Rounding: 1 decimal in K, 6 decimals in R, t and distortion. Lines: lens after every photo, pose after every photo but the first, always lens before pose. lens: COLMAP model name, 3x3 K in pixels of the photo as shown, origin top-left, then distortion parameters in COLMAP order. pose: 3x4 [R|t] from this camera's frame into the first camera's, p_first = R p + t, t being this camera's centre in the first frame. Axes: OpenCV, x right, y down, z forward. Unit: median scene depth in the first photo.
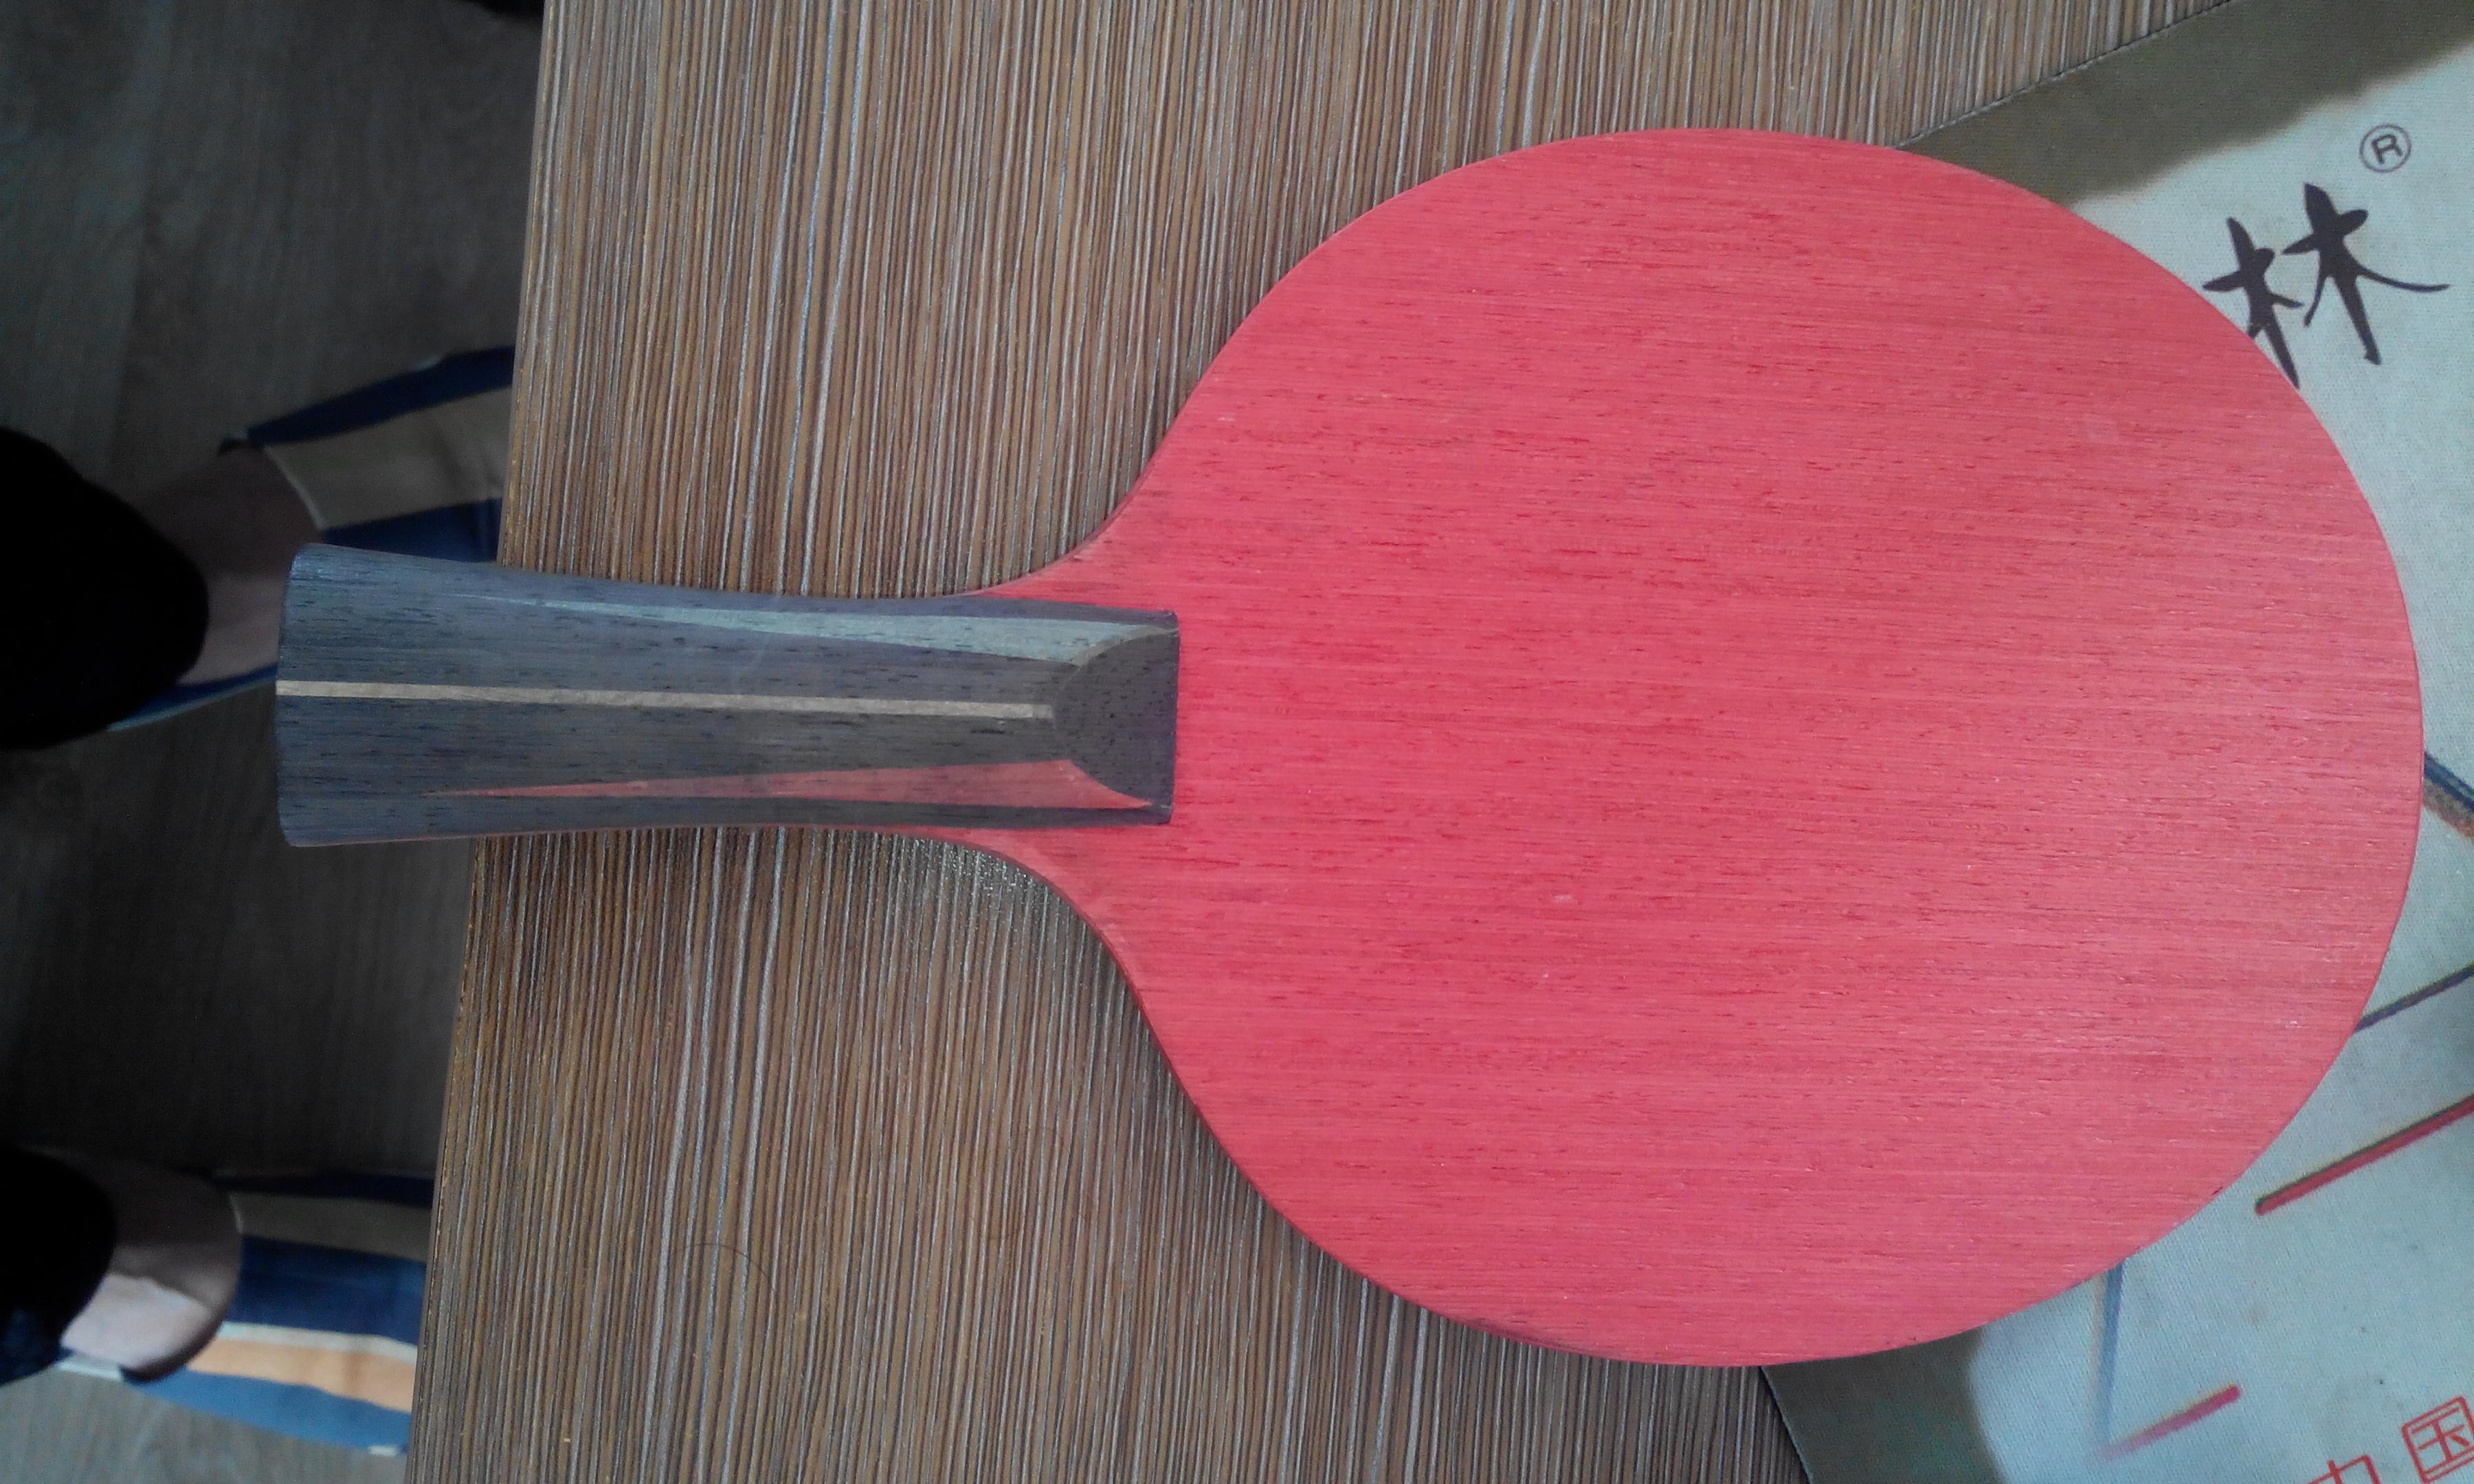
lens RADIAL K [[2319.4, 0, 1237.0], [0, 2319.4, 742.0], [0, 0, 1]] dist [0.163745, -0.295297]
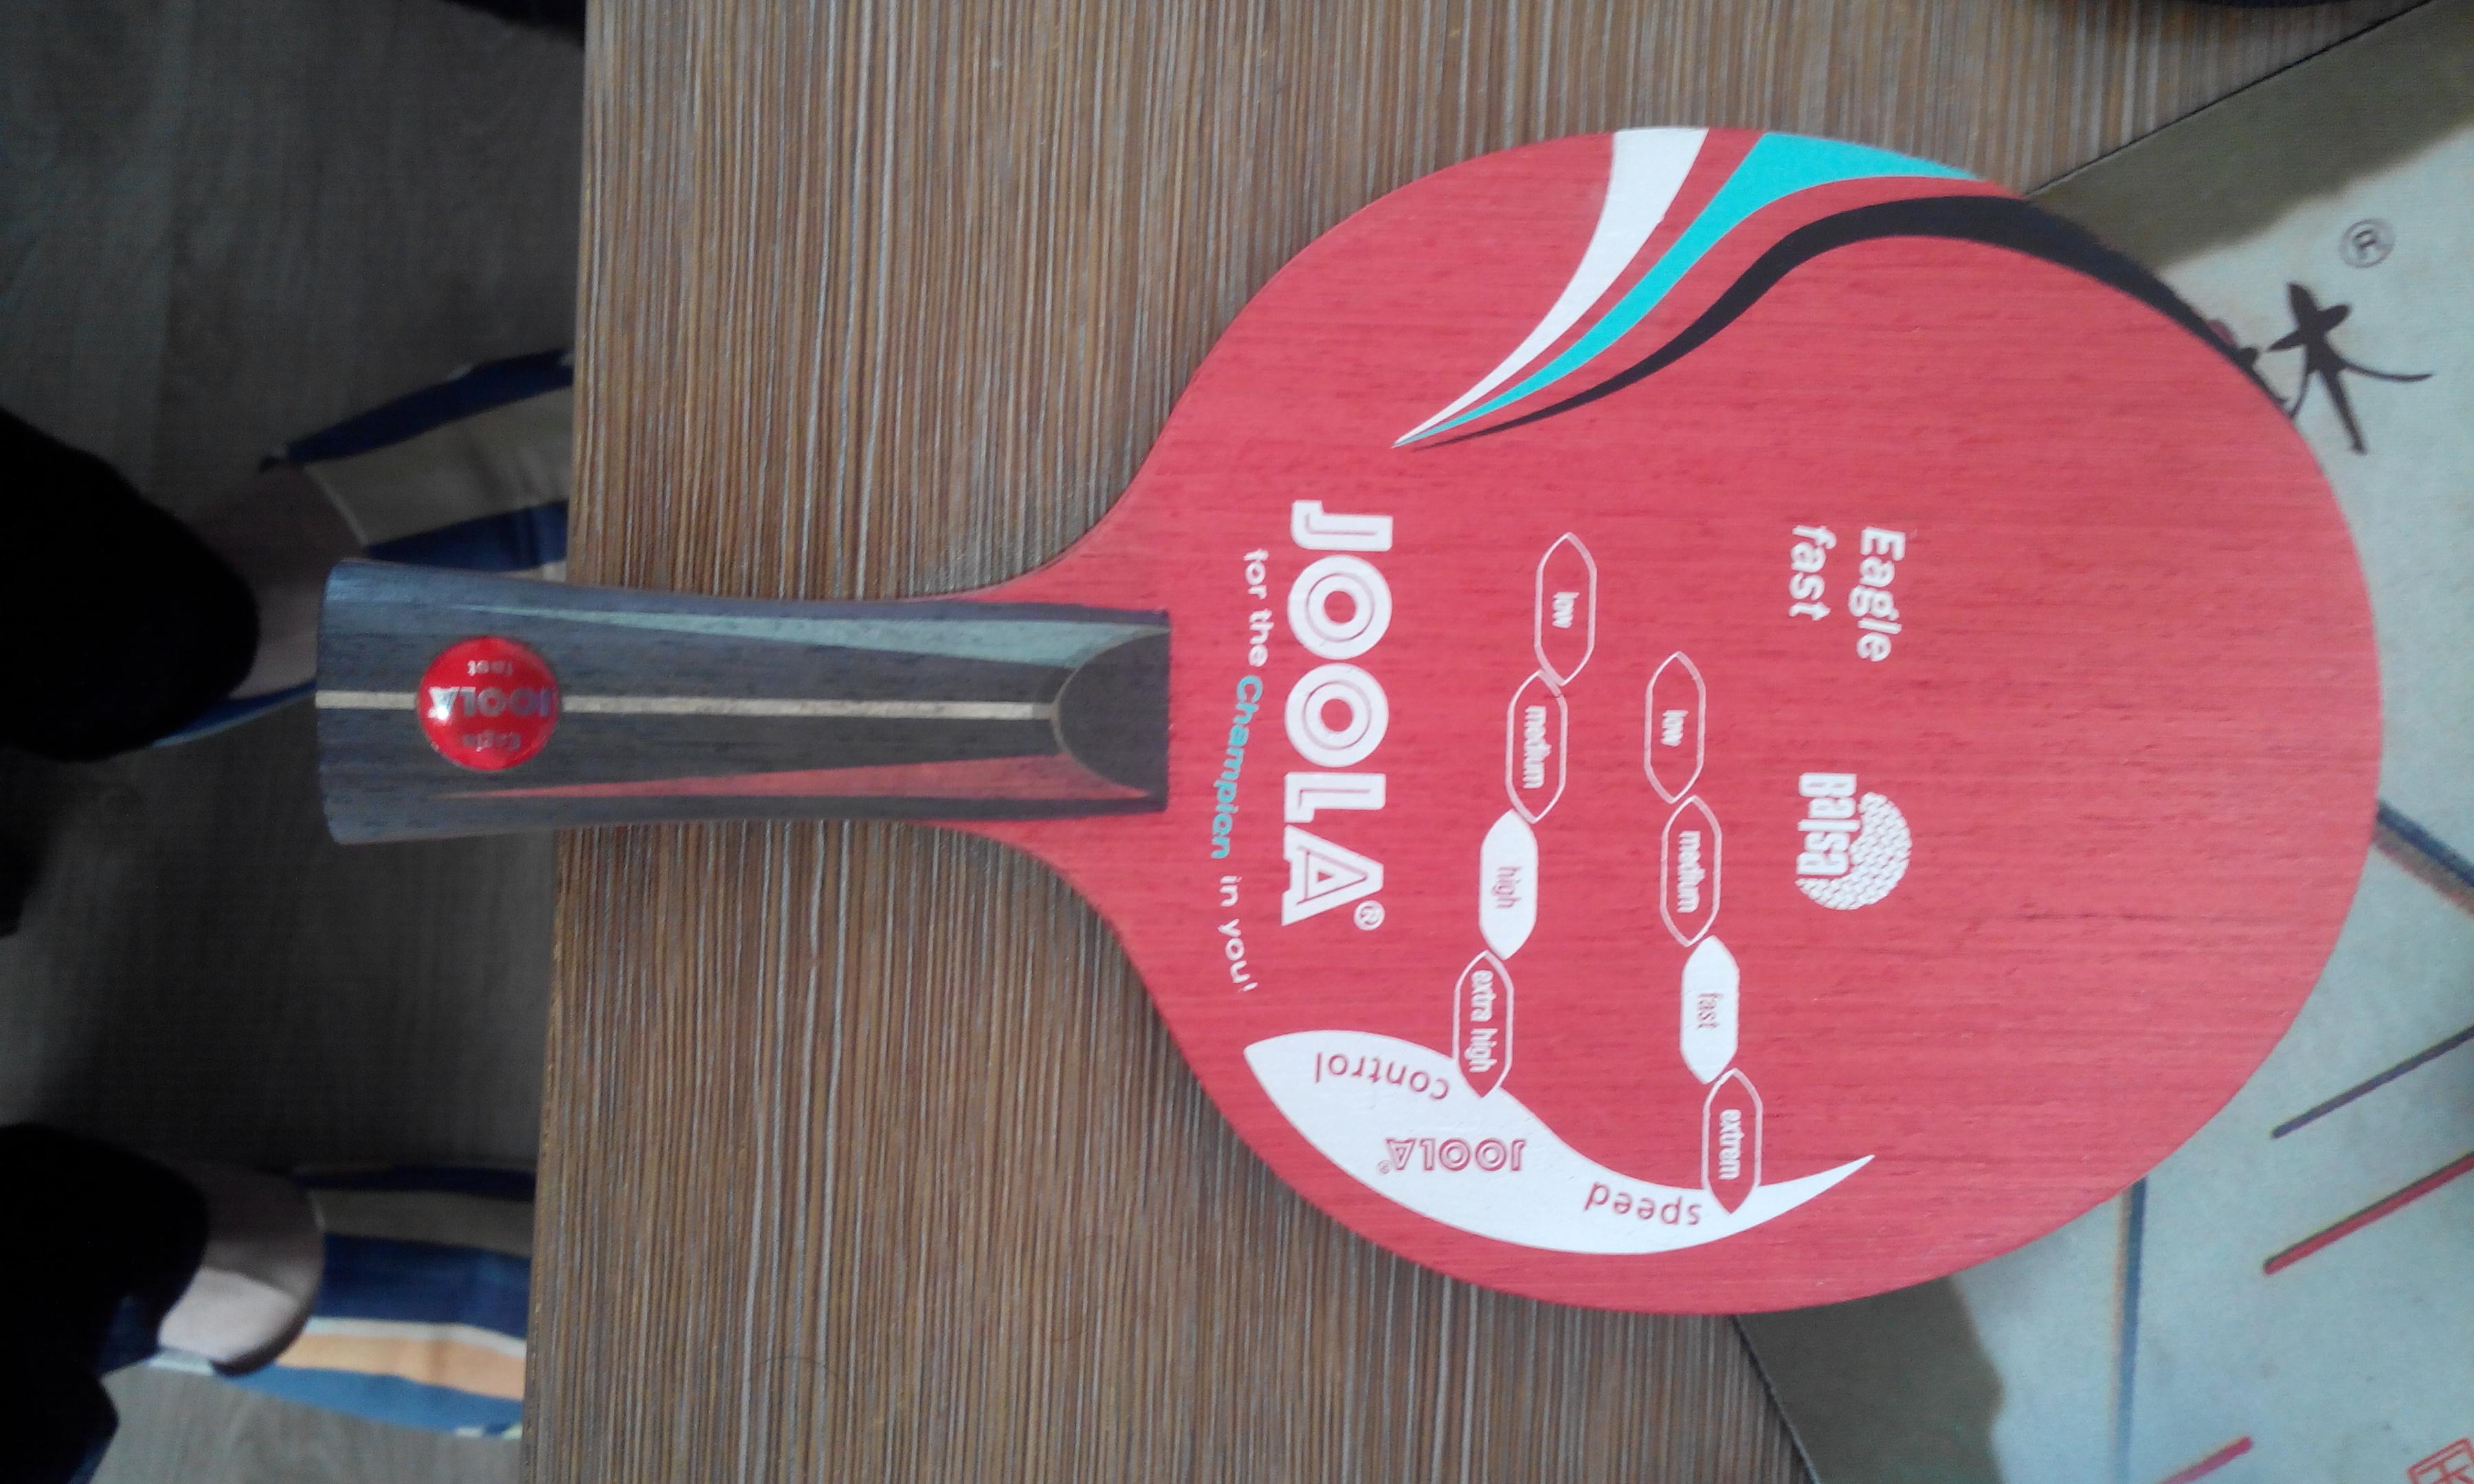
lens RADIAL K [[2319.4, 0, 1237.0], [0, 2319.4, 742.0], [0, 0, 1]] dist [0.163745, -0.295297]
pose [[0.999156, -0.037693, -0.016320, 0.004158], [0.038261, 0.998618, 0.036035, -0.092211], [0.014939, -0.036629, 0.999217, -0.042075]]
